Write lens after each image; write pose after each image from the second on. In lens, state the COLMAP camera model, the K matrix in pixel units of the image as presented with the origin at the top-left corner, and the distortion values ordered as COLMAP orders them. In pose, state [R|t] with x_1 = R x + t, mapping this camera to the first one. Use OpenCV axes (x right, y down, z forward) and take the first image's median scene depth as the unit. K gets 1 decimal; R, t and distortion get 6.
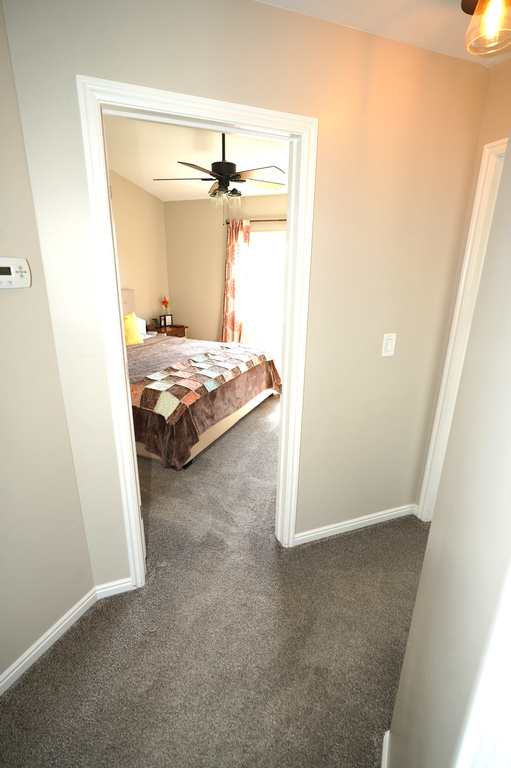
lens RADIAL K [[363.6, 0, 253.9], [0, 363.6, 387.0], [0, 0, 1]] dist [-0.005867, 0.001086]
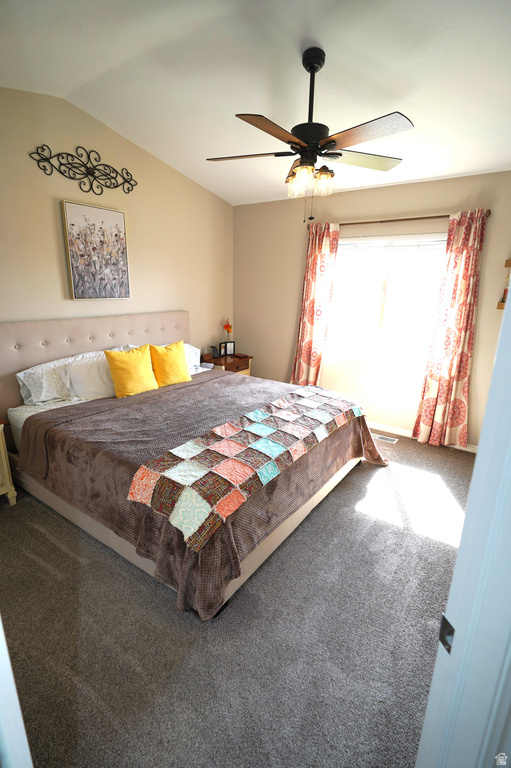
lens RADIAL K [[363.6, 0, 256.4], [0, 363.6, 386.3], [0, 0, 1]] dist [-0.005867, 0.001086]
pose [[0.980130, 0.055490, -0.190436, -0.026410], [-0.064255, 0.997125, -0.040158, -0.114131], [0.187661, 0.051597, 0.980878, 0.350898]]
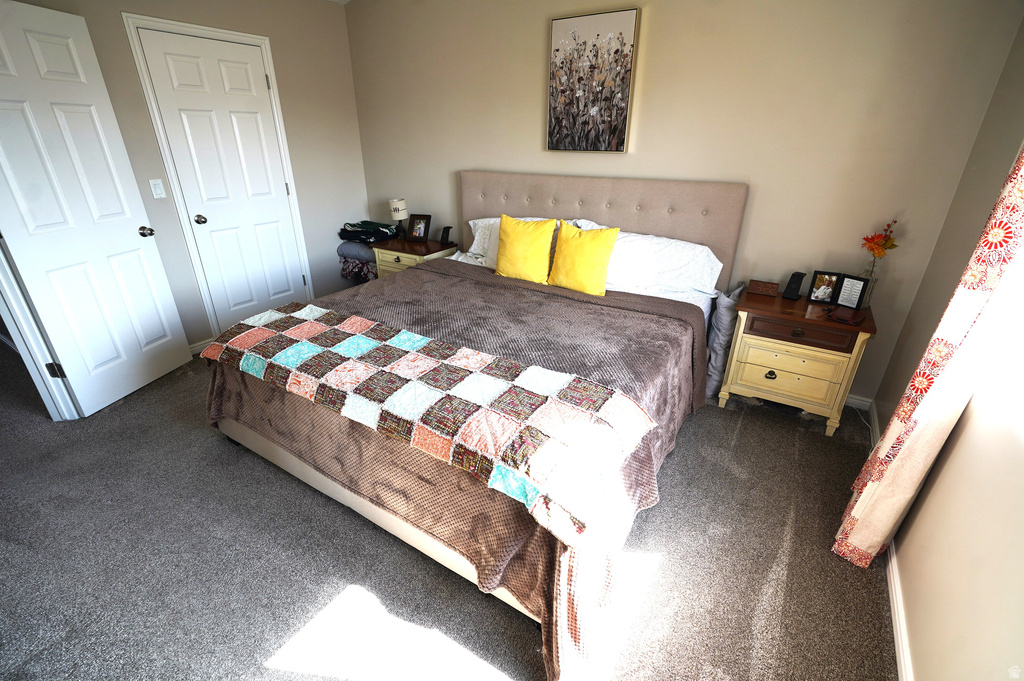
lens RADIAL K [[459.4, 0, 514.5], [0, 459.4, 338.4], [0, 0, 1]] dist [-0.003343, 0.004987]
pose [[-0.148485, 0.395003, -0.906601, 0.354764], [-0.309564, 0.852123, 0.421968, -0.382622], [0.939214, 0.343307, -0.004249, 1.206795]]
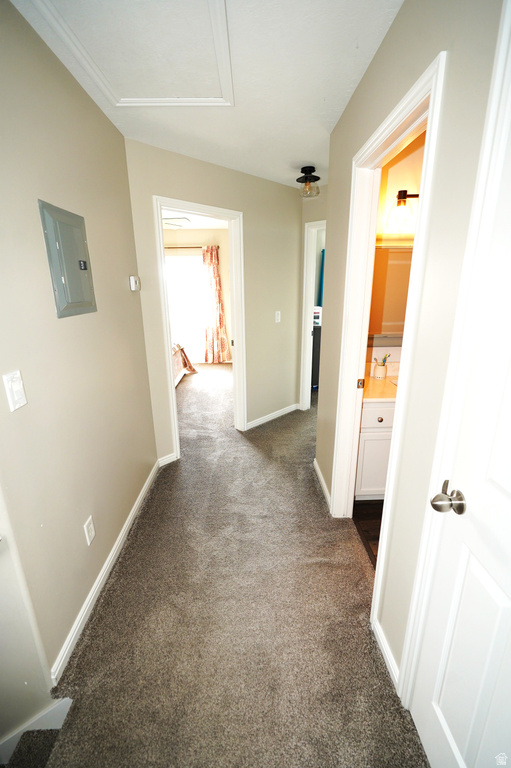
lens RADIAL K [[344.5, 0, 257.6], [0, 344.5, 386.9], [0, 0, 1]] dist [-0.003343, 0.004987]
pose [[0.898209, -0.144155, 0.415260, -0.336007], [0.155753, 0.987778, 0.006008, 0.139577], [-0.411050, 0.059281, 0.909683, -0.387074]]
